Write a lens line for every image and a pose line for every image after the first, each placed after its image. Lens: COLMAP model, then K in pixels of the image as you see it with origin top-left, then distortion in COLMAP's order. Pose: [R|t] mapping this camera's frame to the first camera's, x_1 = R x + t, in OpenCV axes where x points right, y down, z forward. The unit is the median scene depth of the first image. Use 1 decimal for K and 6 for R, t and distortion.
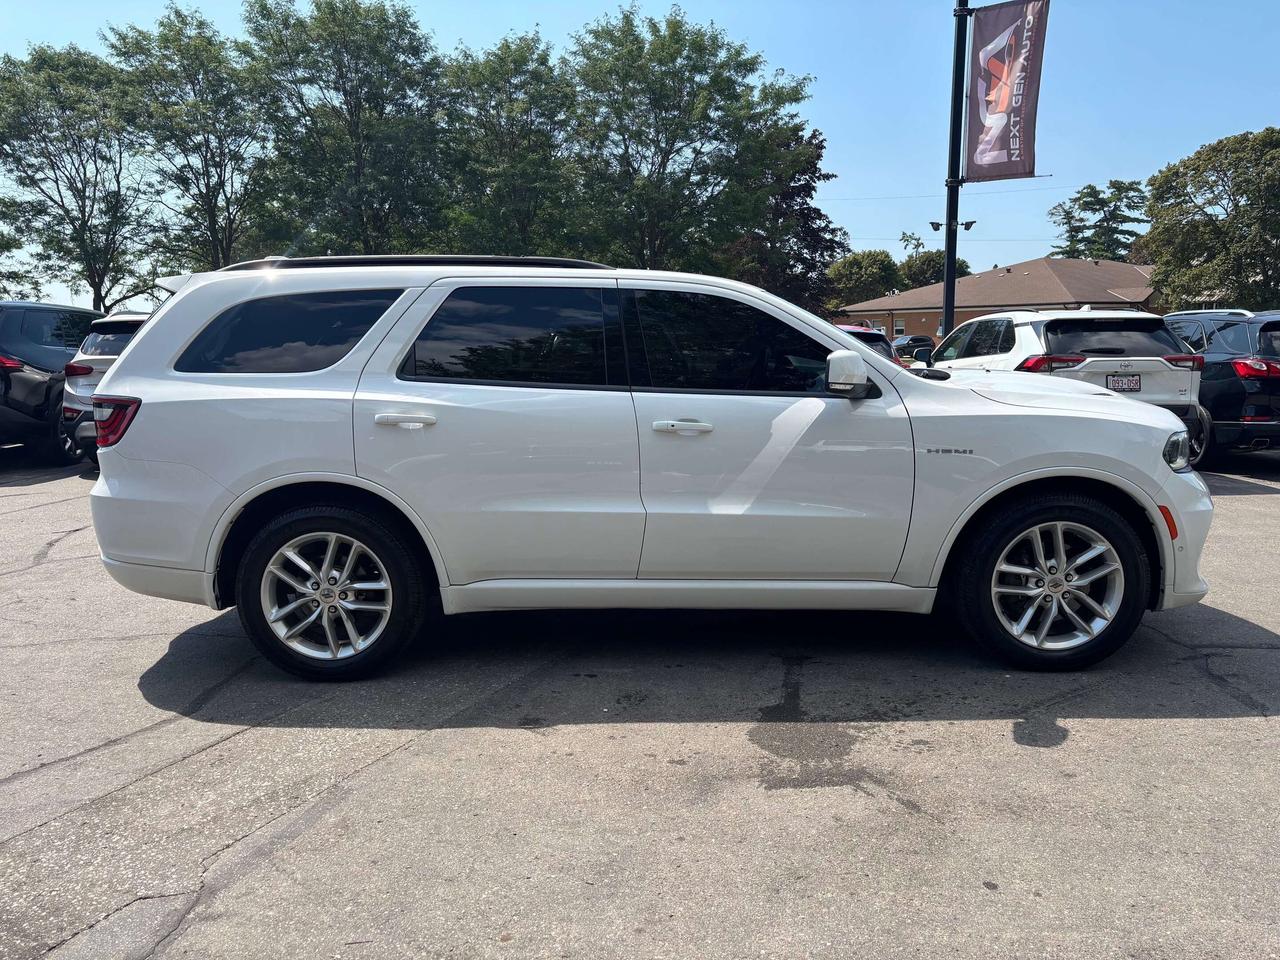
lens RADIAL K [[973.8, 0, 642.8], [0, 973.8, 474.7], [0, 0, 1]] dist [0.043047, -0.043936]
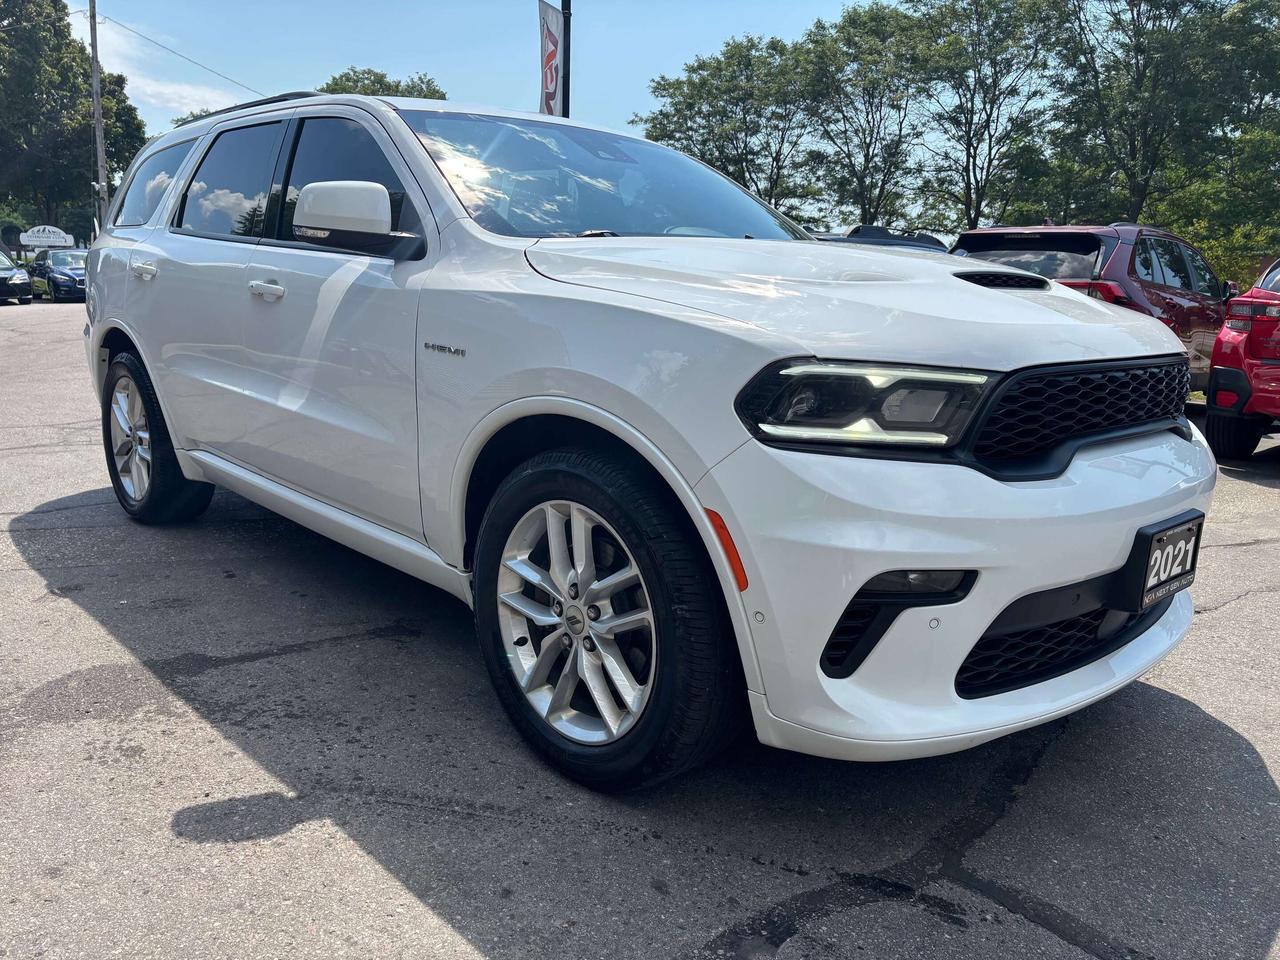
lens RADIAL K [[973.8, 0, 636.1], [0, 973.8, 472.7], [0, 0, 1]] dist [0.043047, -0.043936]
pose [[0.679355, 0.173786, -0.712934, 0.813091], [-0.141721, 0.984333, 0.104897, -0.028219], [0.719994, 0.029775, 0.693341, 0.655988]]
